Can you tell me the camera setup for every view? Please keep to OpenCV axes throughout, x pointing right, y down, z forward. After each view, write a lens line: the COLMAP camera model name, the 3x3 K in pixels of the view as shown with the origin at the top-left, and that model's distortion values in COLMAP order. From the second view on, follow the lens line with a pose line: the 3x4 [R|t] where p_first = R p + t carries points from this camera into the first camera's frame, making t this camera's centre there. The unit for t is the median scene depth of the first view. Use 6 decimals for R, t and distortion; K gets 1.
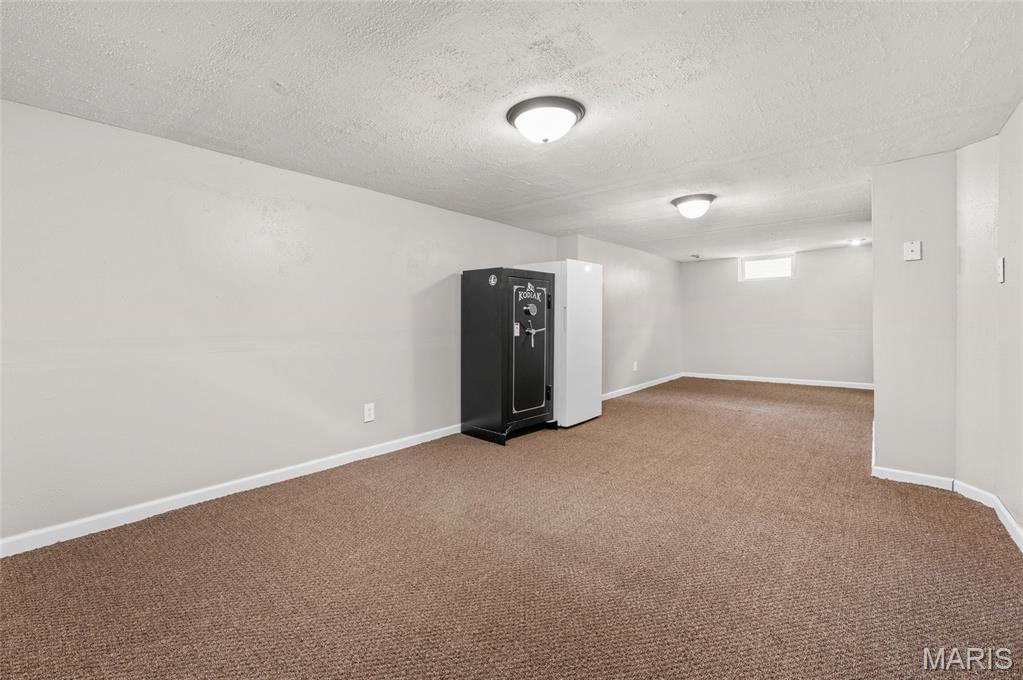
lens RADIAL K [[411.3, 0, 515.5], [0, 411.3, 314.3], [0, 0, 1]] dist [0.000110, -0.001276]
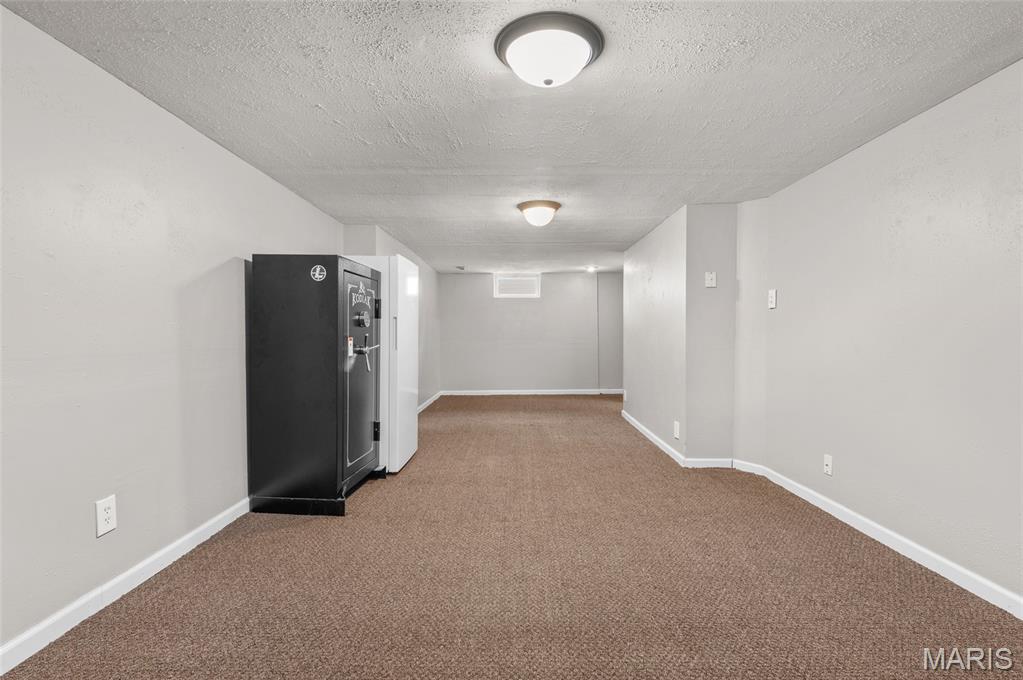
lens RADIAL K [[453.5, 0, 511.5], [0, 453.5, 341.7], [0, 0, 1]] dist [-0.001078, 0.000549]
pose [[0.787178, -0.003489, 0.616716, -0.250621], [-0.013739, 0.999637, 0.023192, 0.006266], [-0.616572, -0.026729, 0.786844, 0.217042]]
